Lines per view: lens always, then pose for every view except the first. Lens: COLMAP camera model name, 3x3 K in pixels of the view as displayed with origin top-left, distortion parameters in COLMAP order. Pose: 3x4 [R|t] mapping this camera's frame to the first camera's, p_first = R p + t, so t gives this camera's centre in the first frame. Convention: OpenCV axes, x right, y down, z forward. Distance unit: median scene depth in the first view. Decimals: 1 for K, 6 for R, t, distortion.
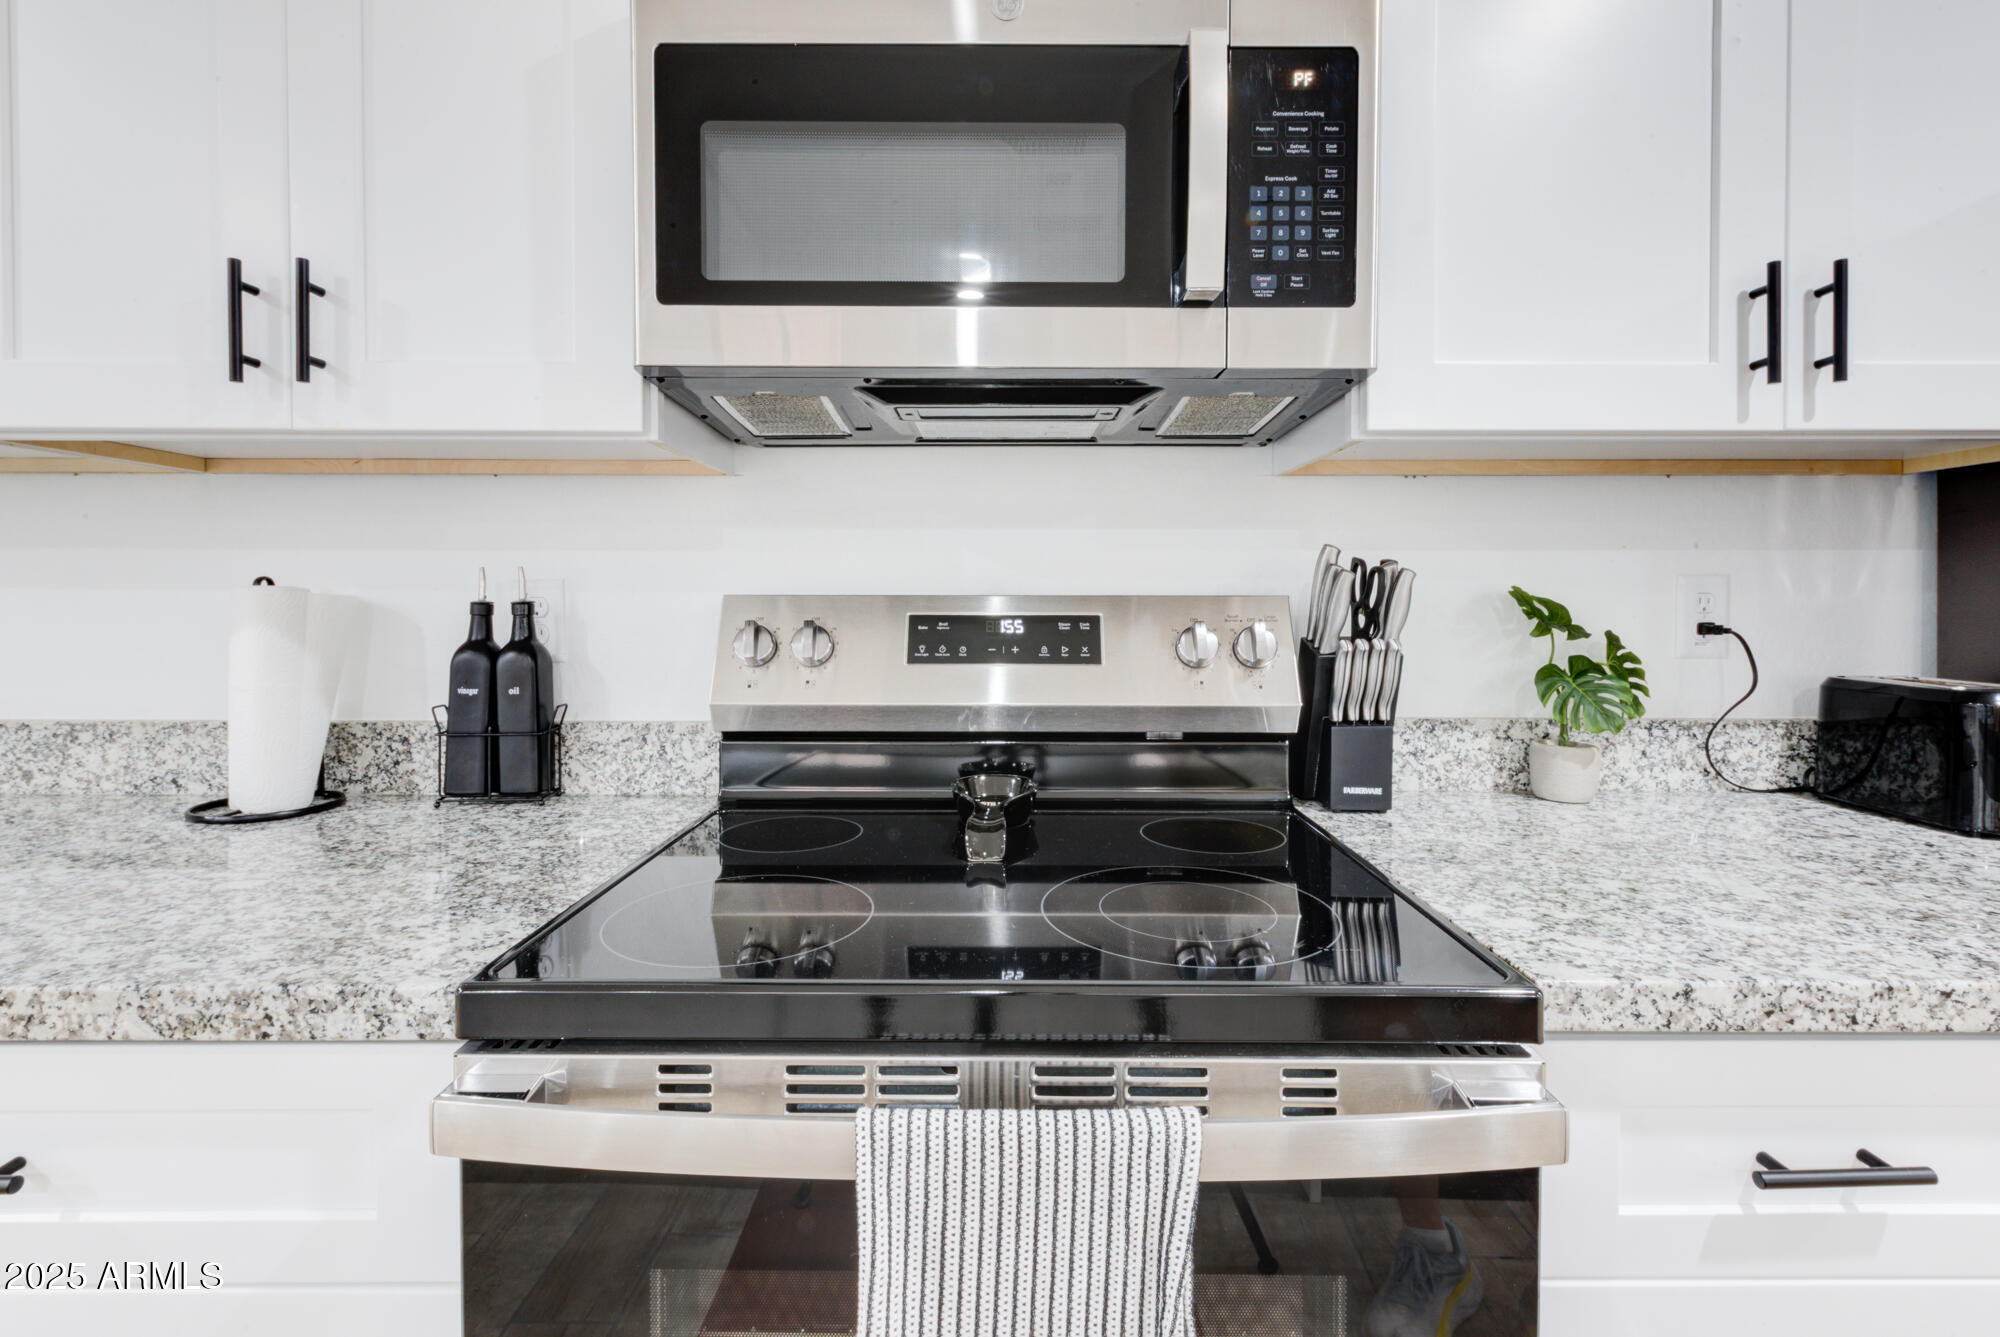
lens RADIAL K [[928.9, 0, 1006.3], [0, 928.9, 614.6], [0, 0, 1]] dist [0.002585, 0.000569]
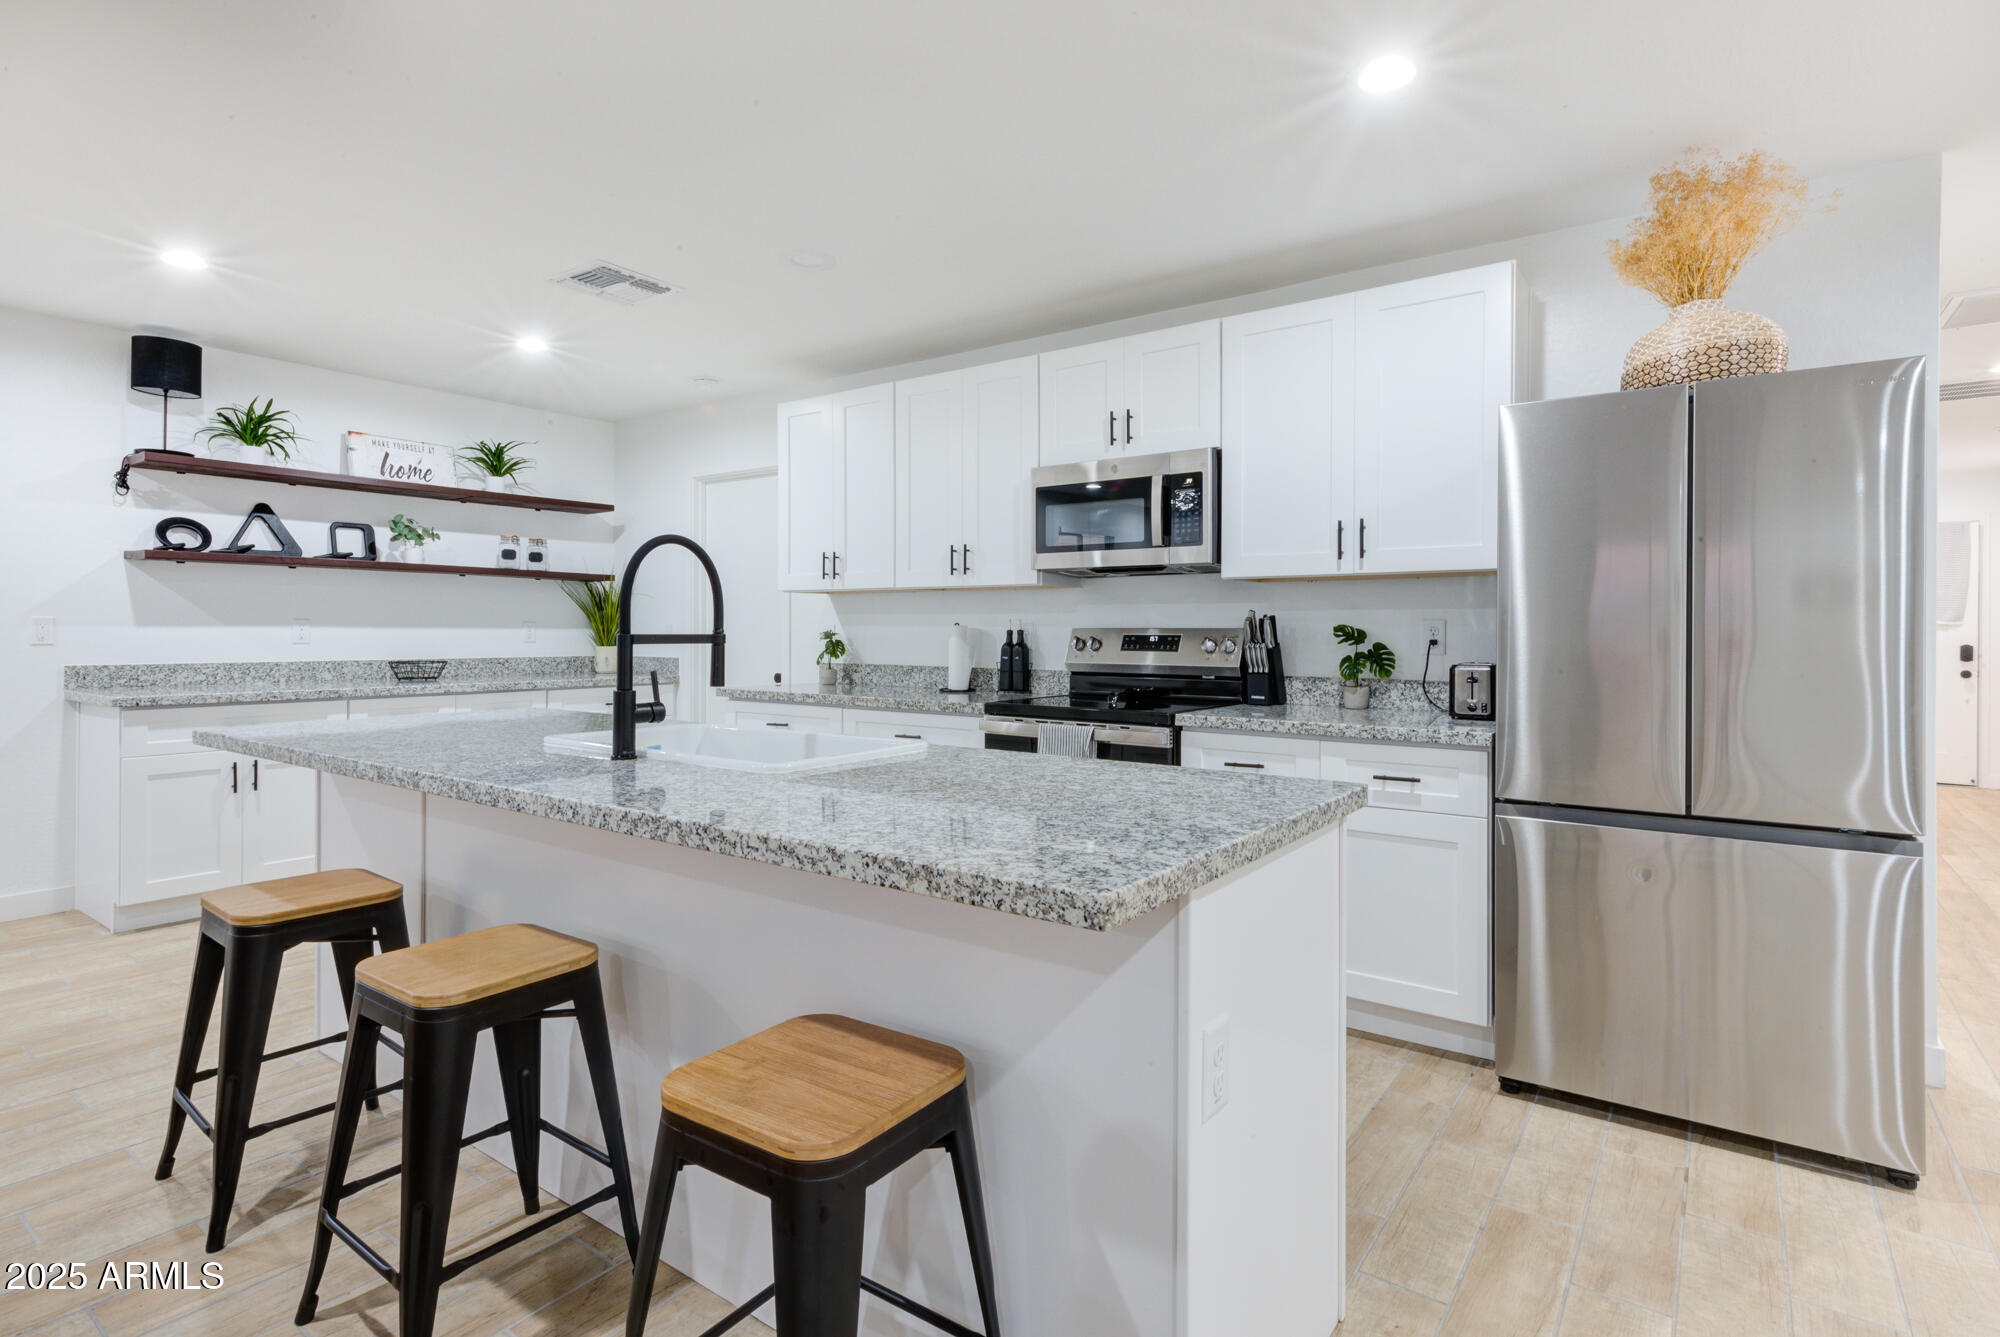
lens RADIAL K [[999.4, 0, 1001.8], [0, 999.4, 631.3], [0, 0, 1]] dist [0.000043, -0.000001]
pose [[0.806741, 0.001691, -0.590902, 1.488323], [-0.010206, 0.999887, -0.011072, 0.028779], [0.590816, 0.014963, 0.806667, -1.843612]]
